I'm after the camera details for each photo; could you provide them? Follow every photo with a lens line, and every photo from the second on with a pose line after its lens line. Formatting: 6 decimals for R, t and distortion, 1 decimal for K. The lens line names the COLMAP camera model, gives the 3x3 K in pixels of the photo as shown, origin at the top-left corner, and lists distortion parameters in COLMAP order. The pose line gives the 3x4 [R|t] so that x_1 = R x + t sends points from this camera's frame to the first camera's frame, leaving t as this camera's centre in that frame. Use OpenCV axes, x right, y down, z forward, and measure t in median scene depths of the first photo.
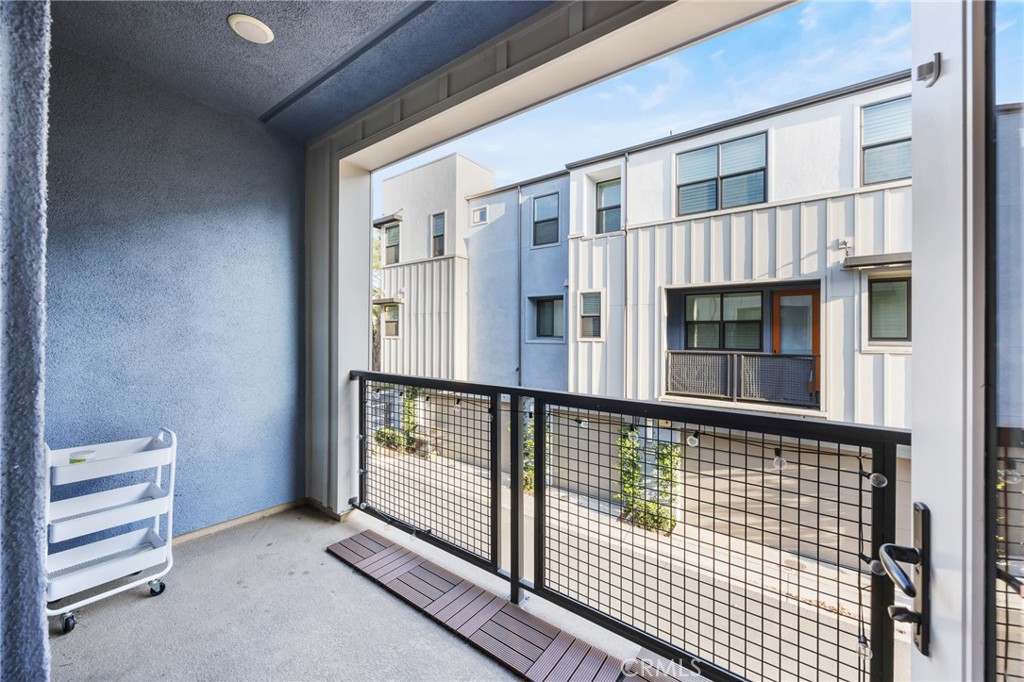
lens RADIAL K [[387.7, 0, 514.2], [0, 387.7, 338.0], [0, 0, 1]] dist [-0.005186, 0.000259]
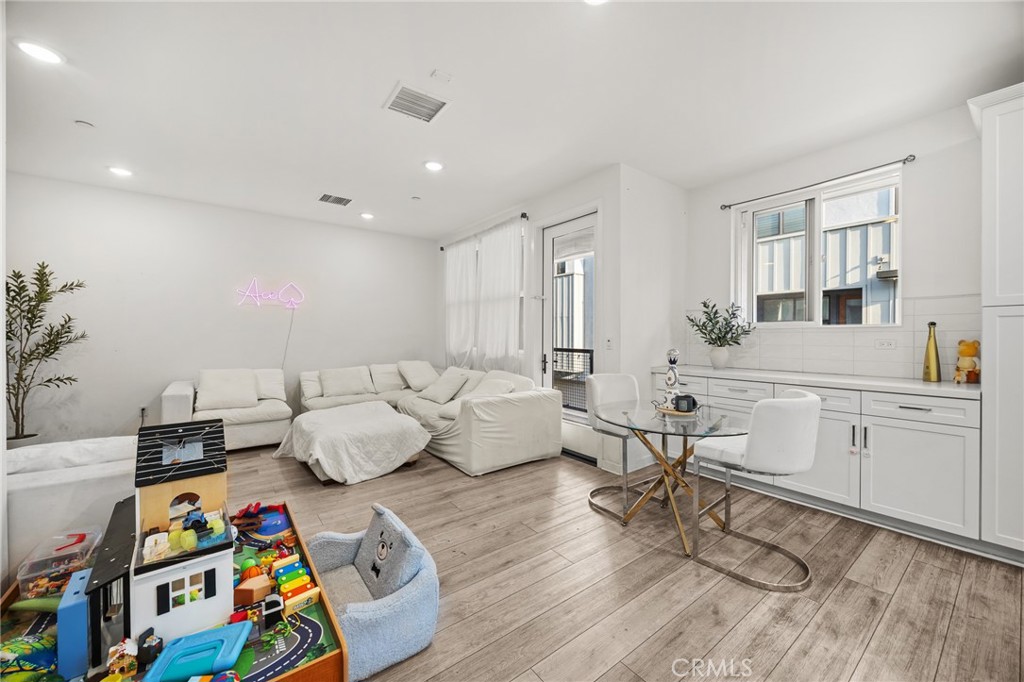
lens RADIAL K [[387.7, 0, 514.0], [0, 387.7, 337.2], [0, 0, 1]] dist [-0.005186, 0.000259]
pose [[0.955503, -0.002779, -0.294967, 0.069892], [0.002795, 0.999996, -0.000369, 0.007211], [0.294967, -0.000472, 0.955507, -0.537166]]
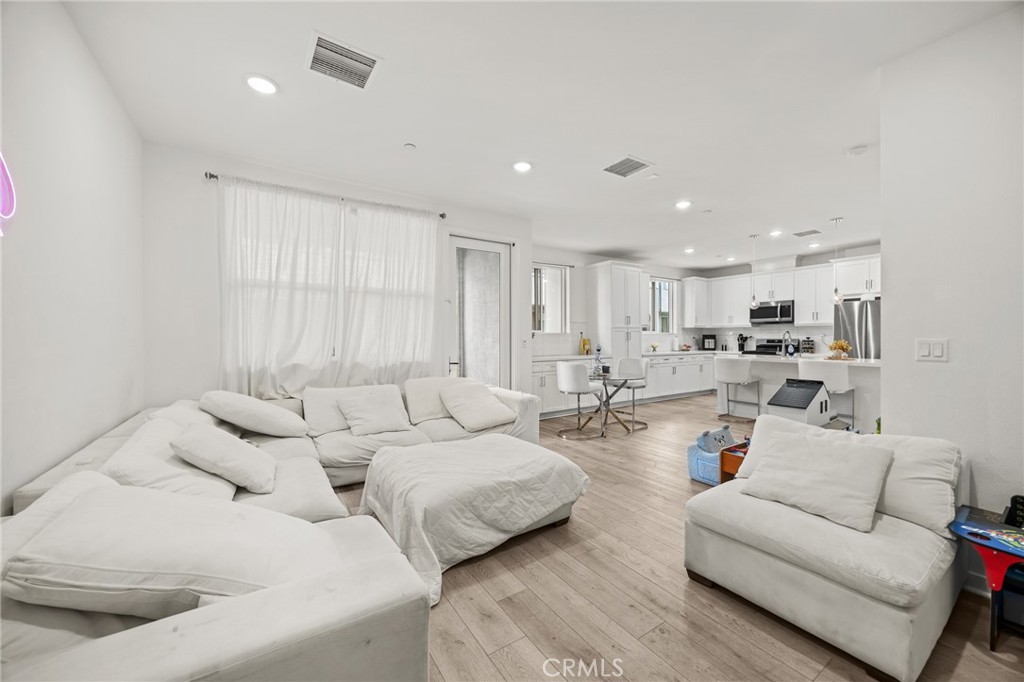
lens RADIAL K [[387.7, 0, 514.7], [0, 387.7, 339.7], [0, 0, 1]] dist [-0.005186, 0.000259]
pose [[0.355048, -0.012277, 0.934768, -0.581540], [0.009411, 0.999910, 0.009558, 0.002230], [-0.934801, 0.005404, 0.355131, -0.279130]]
